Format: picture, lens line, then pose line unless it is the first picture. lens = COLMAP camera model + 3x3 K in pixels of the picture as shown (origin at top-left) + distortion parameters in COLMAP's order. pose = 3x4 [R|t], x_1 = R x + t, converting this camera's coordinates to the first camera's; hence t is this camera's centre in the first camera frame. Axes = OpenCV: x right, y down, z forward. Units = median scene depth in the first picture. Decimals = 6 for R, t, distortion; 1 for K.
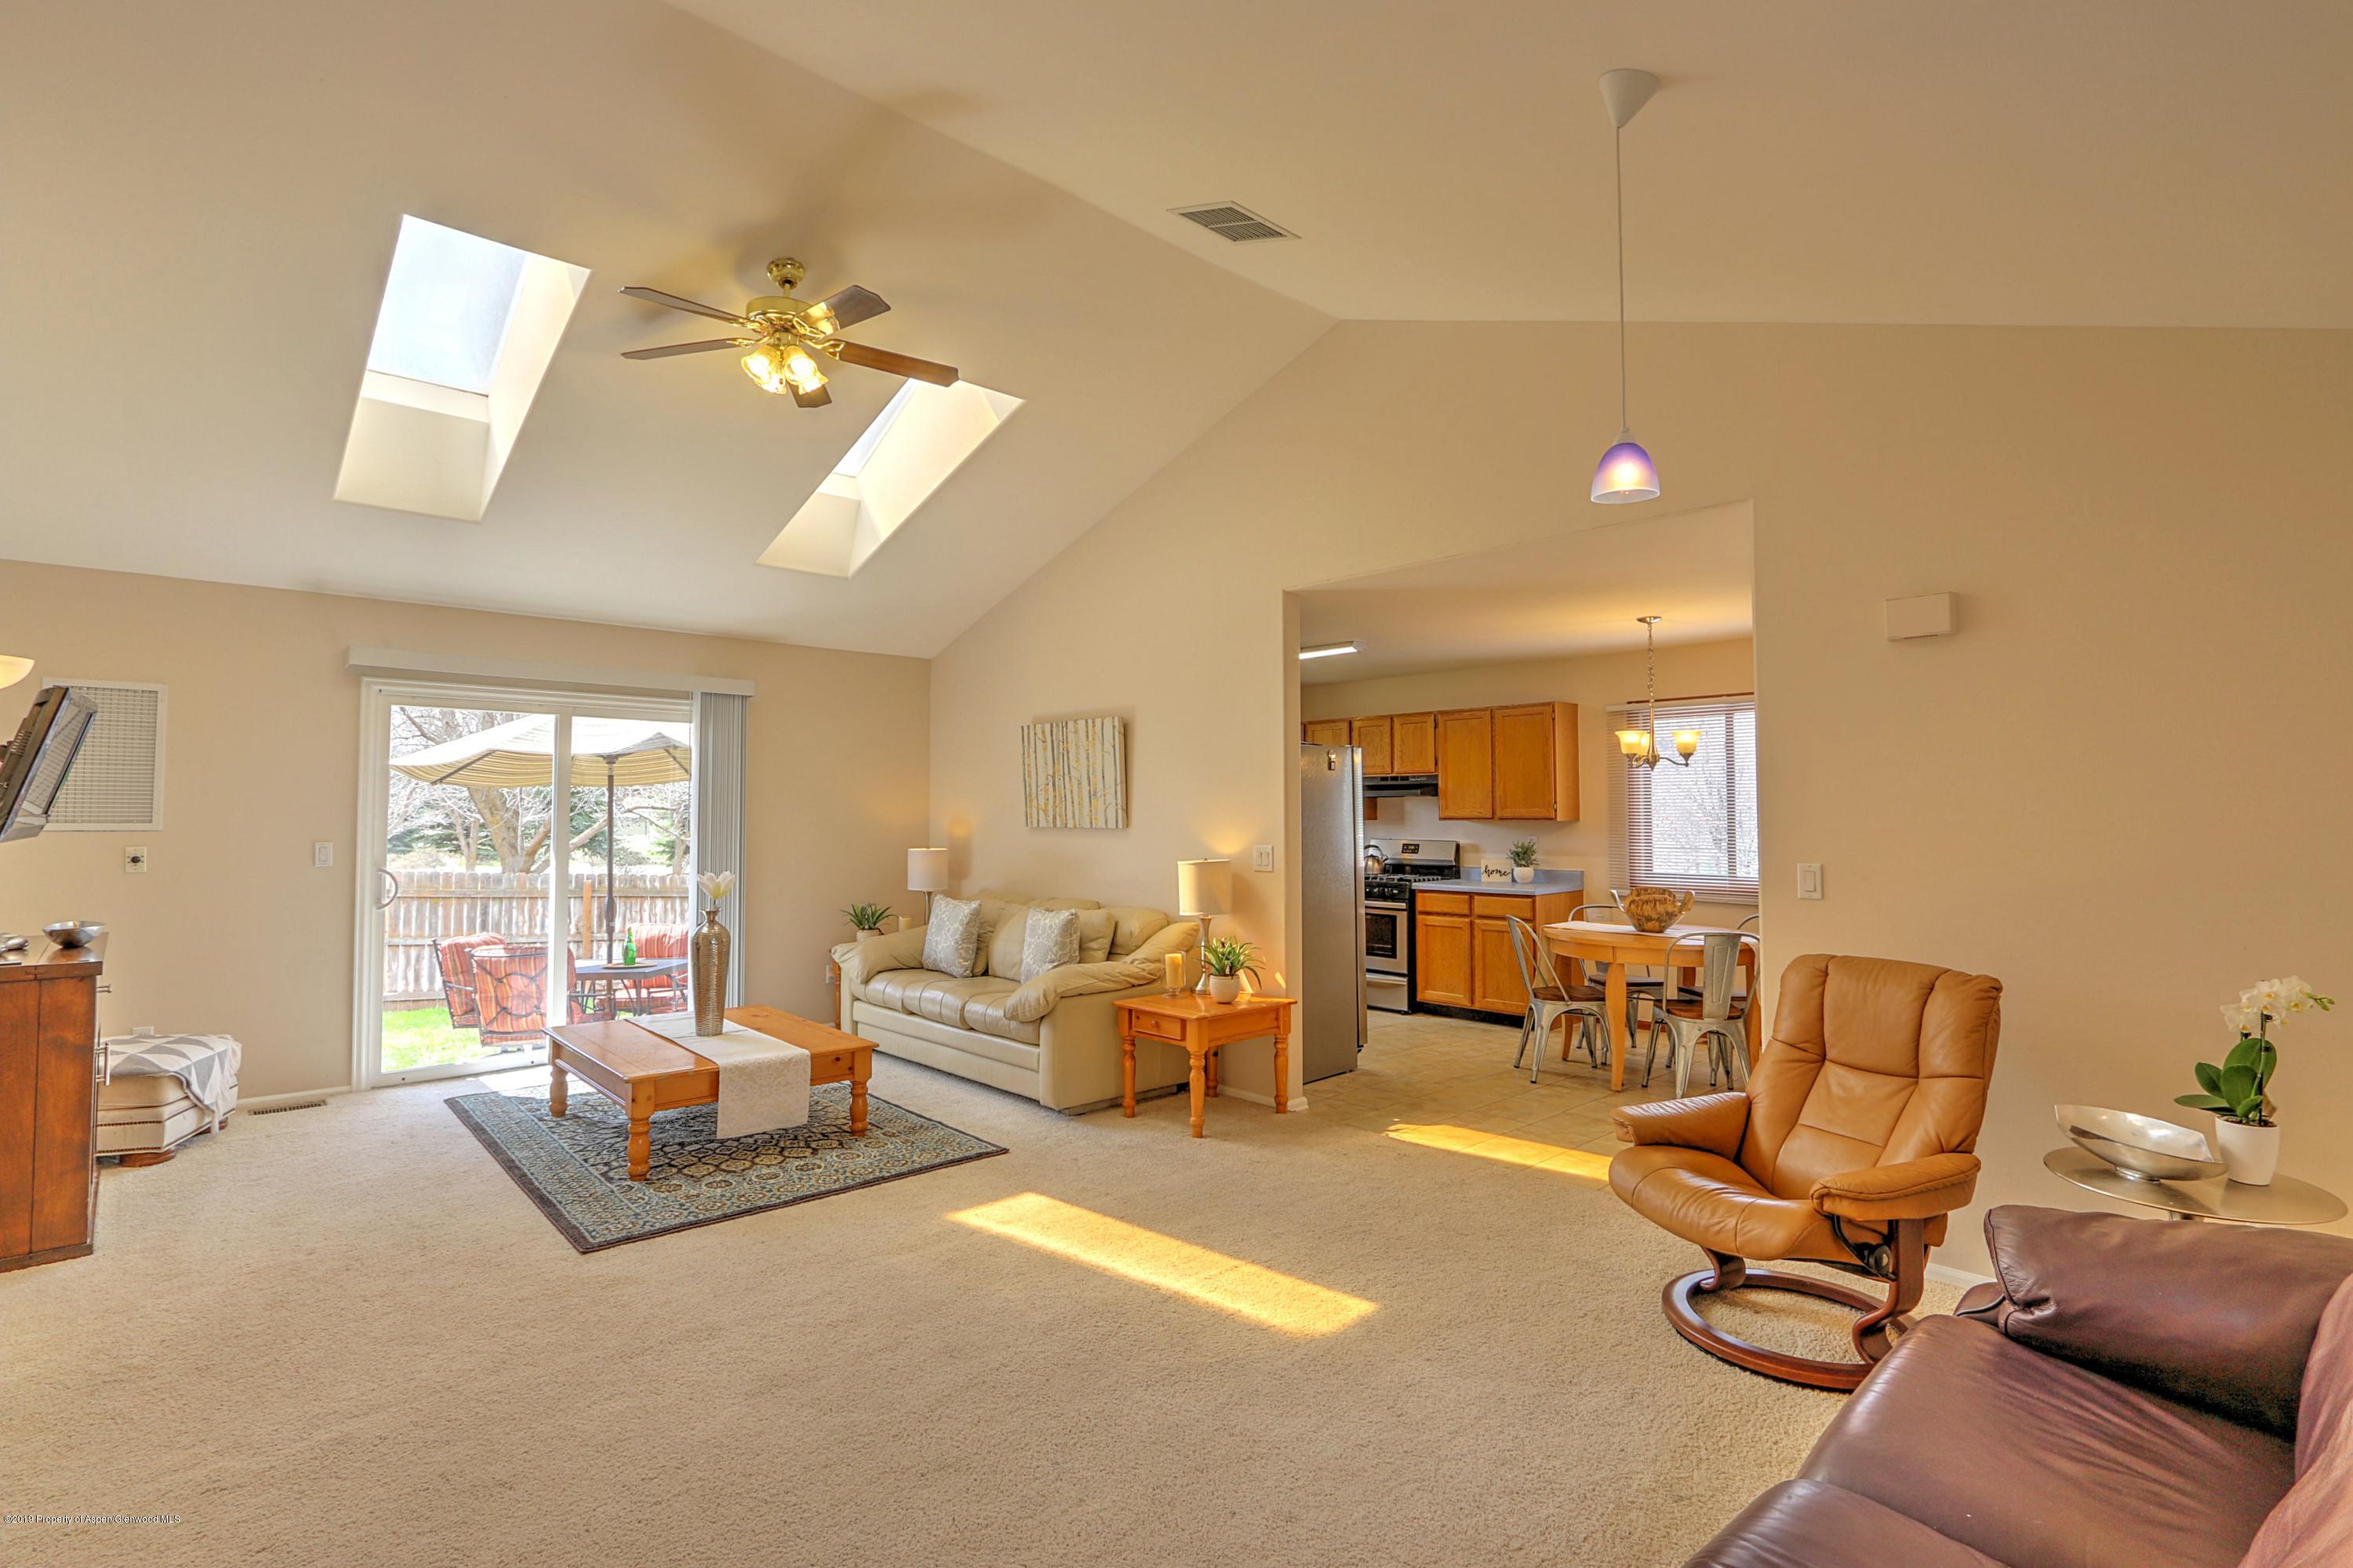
lens RADIAL K [[1101.4, 0, 1197.3], [0, 1101.4, 792.2], [0, 0, 1]] dist [-0.010320, 0.002504]
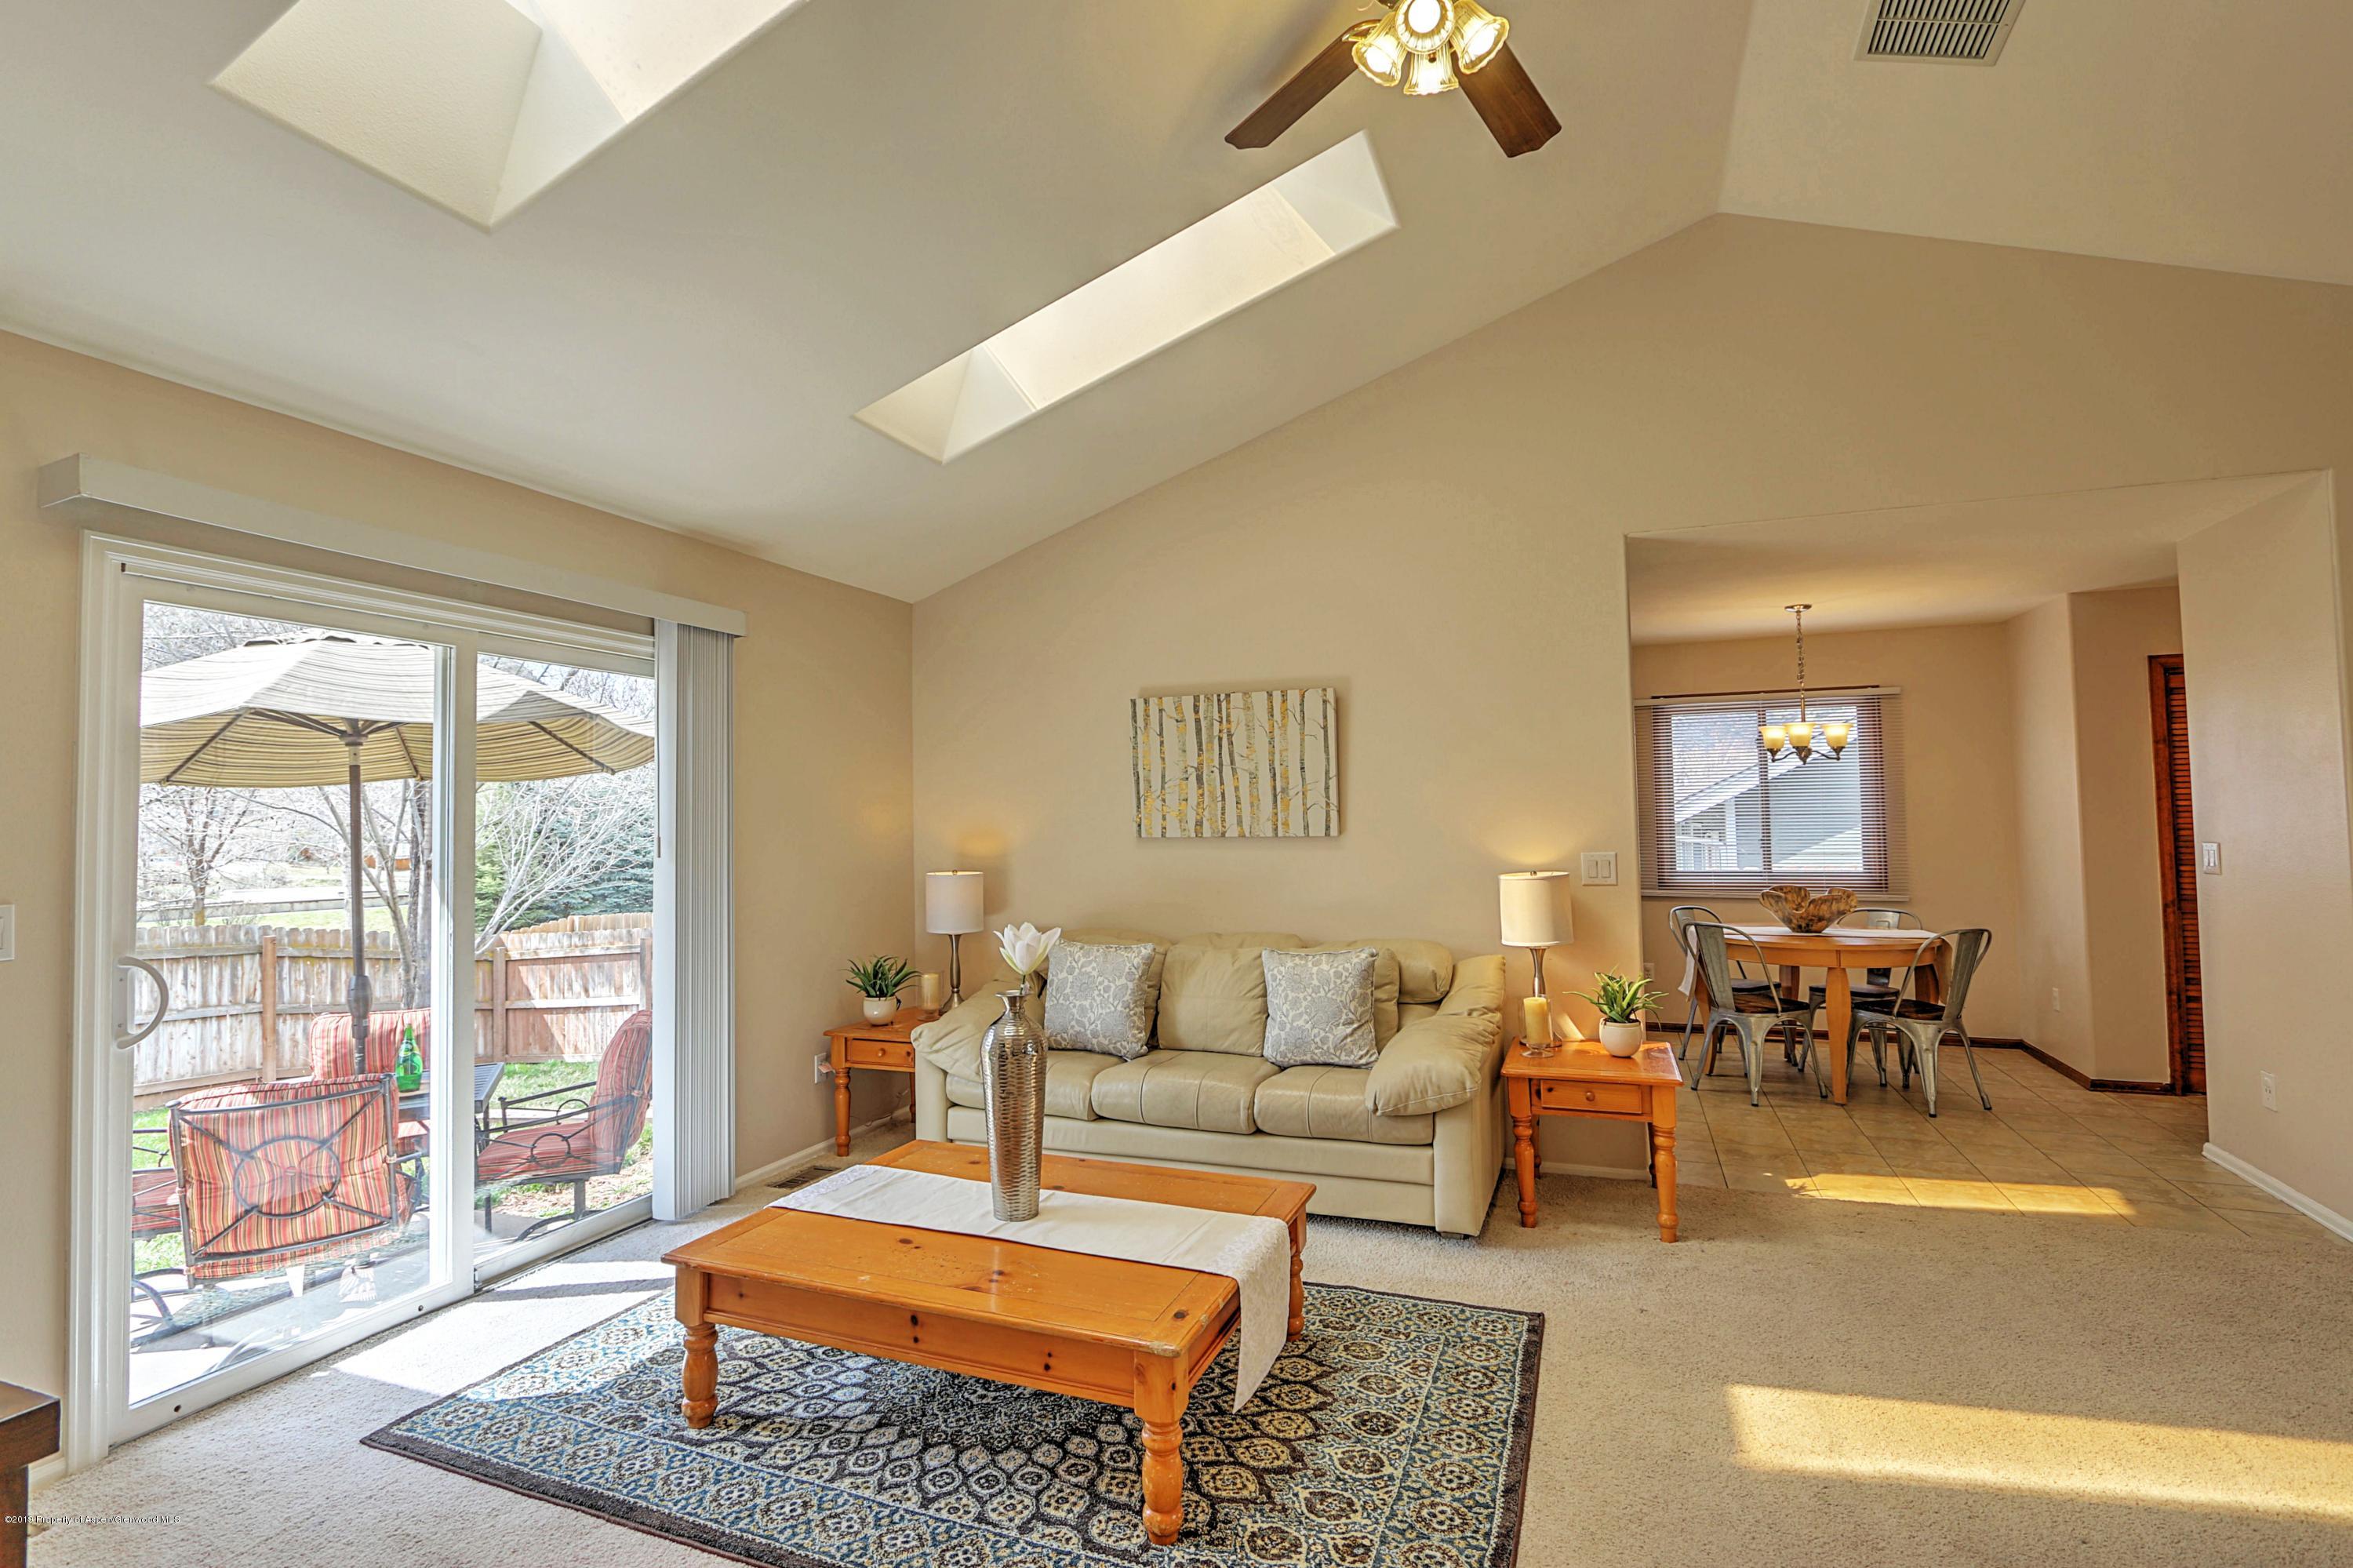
lens RADIAL K [[1101.4, 0, 1177.7], [0, 1101.4, 787.3], [0, 0, 1]] dist [-0.010320, 0.002504]
pose [[0.903405, -0.001170, 0.428787, -0.487724], [0.006704, 0.999913, -0.011396, 0.007225], [-0.428736, 0.013170, 0.903334, 0.360564]]
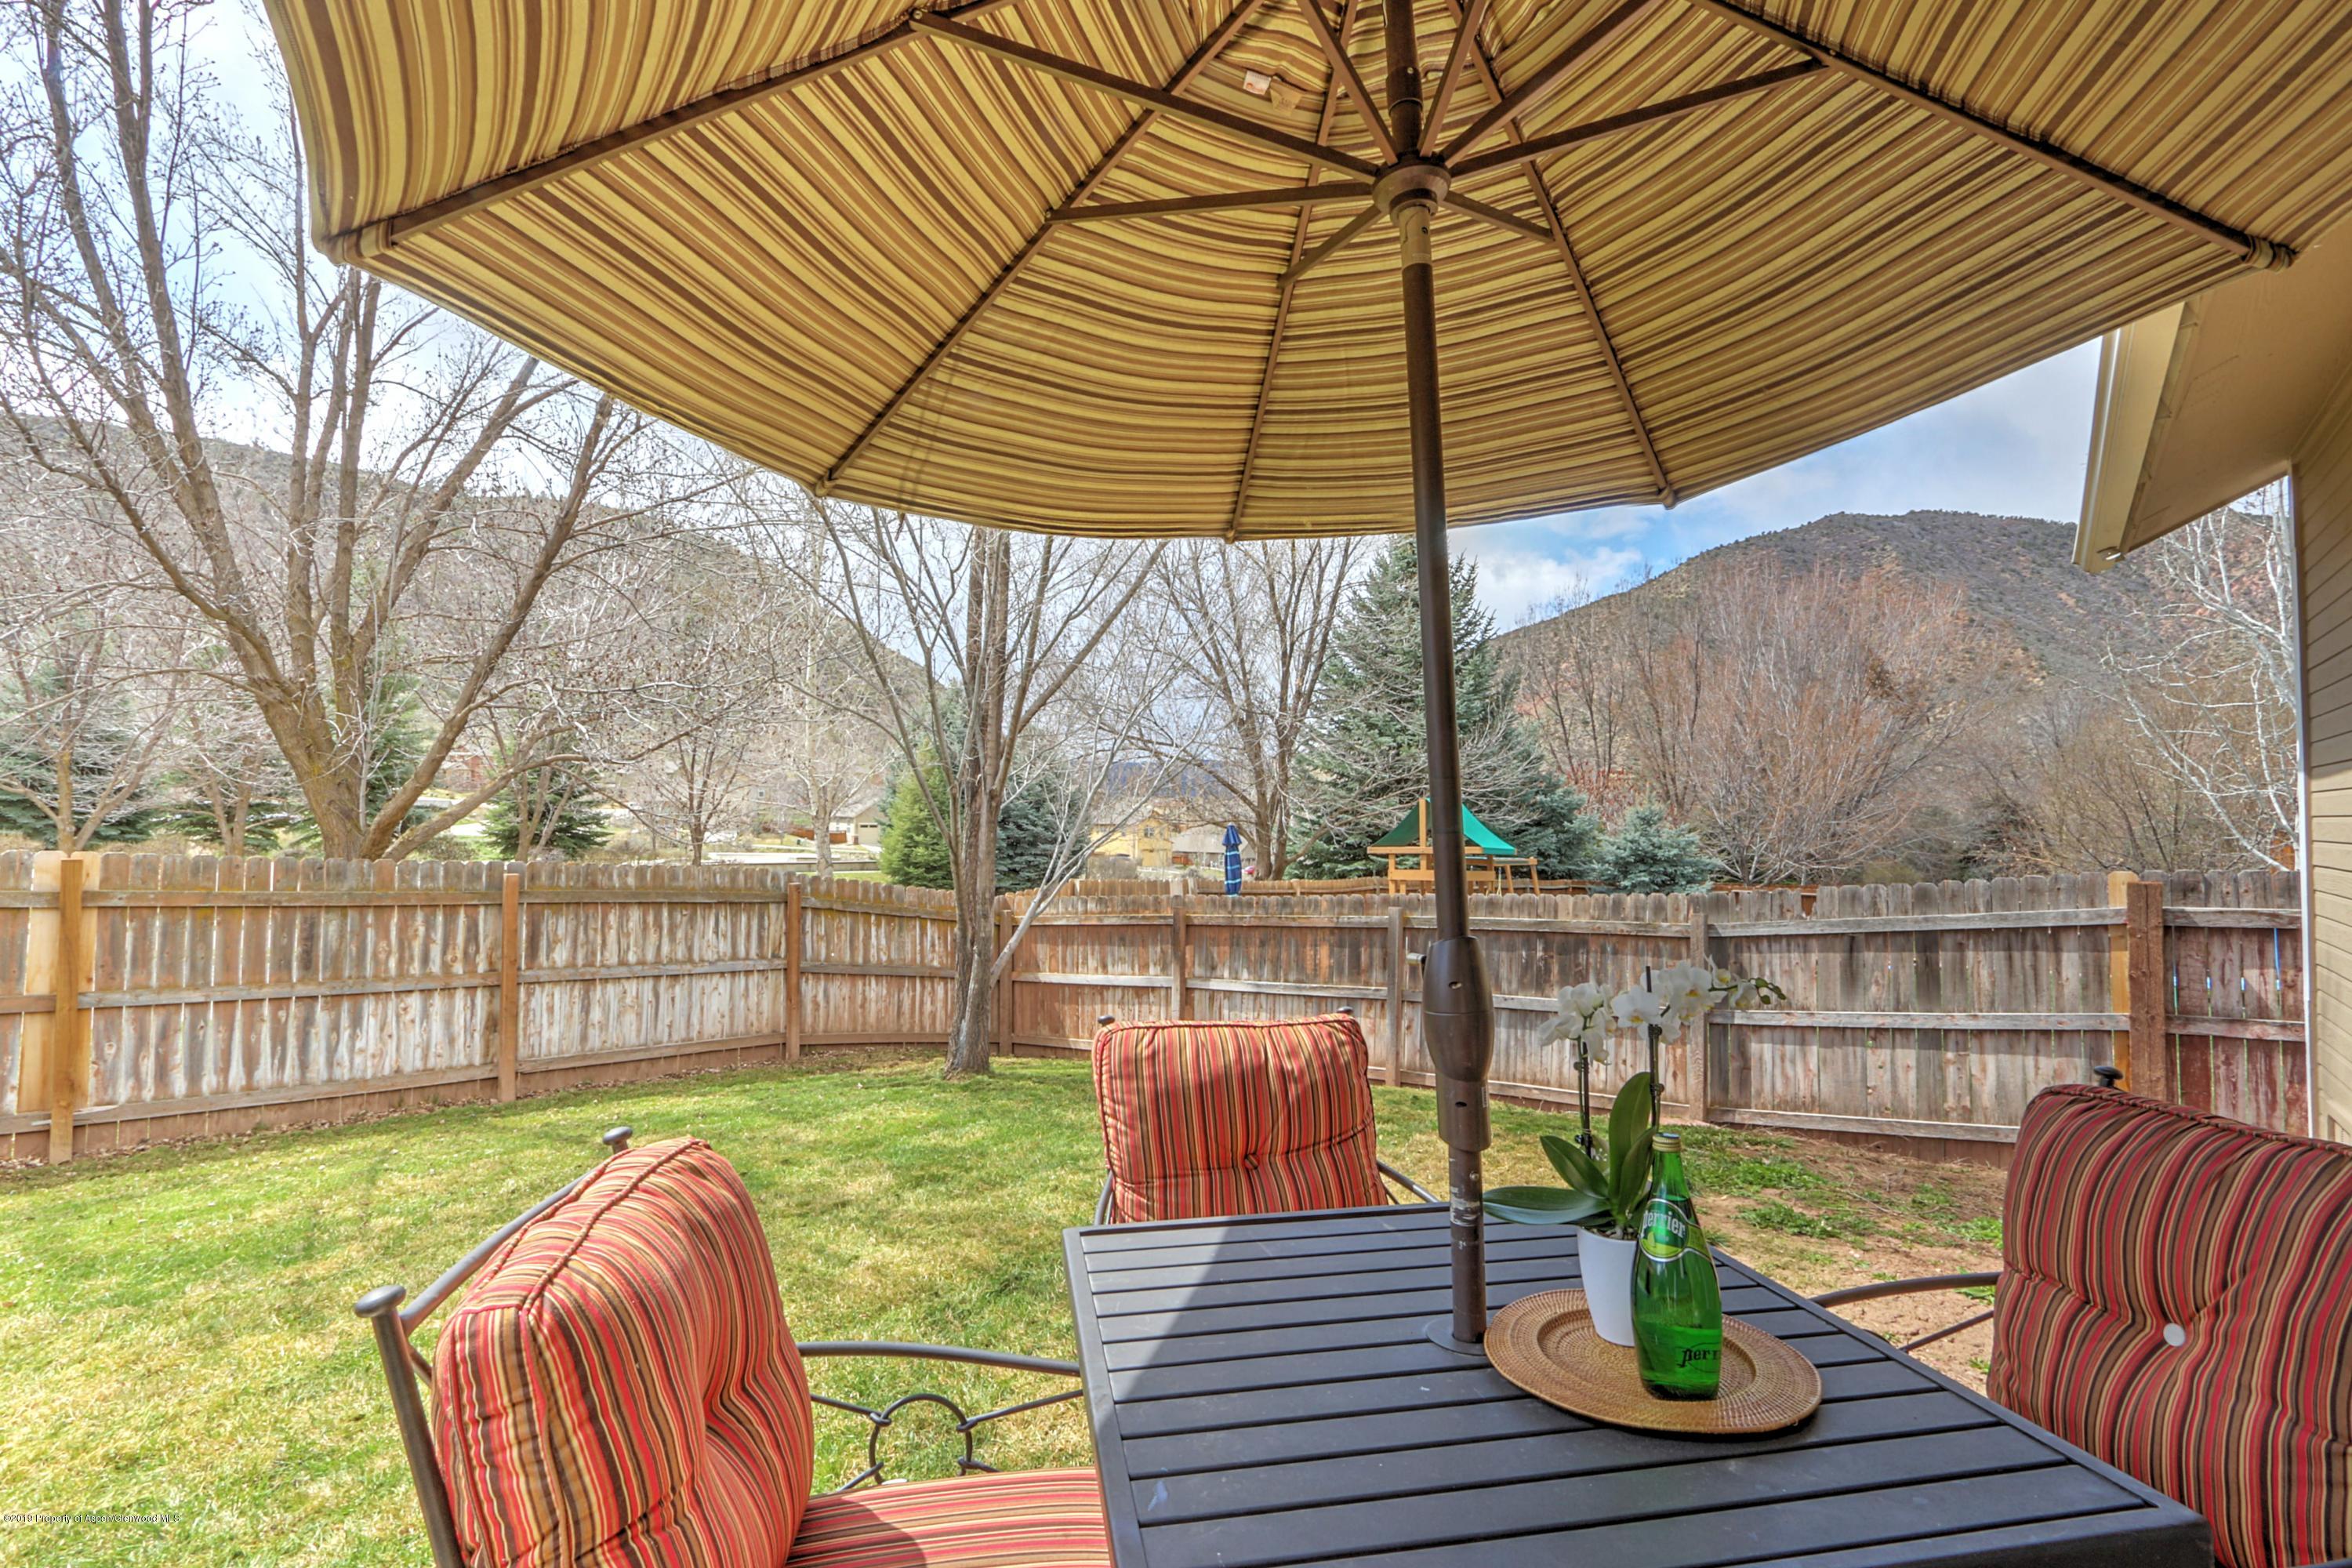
lens RADIAL K [[1100.9, 0, 1181.4], [0, 1100.9, 790.9], [0, 0, 1]] dist [-0.010320, 0.002504]
pose [[0.990692, 0.009126, 0.135817, -0.750250], [-0.008995, 0.999958, -0.001581, 0.092991], [-0.135826, 0.000345, 0.990733, 1.039228]]
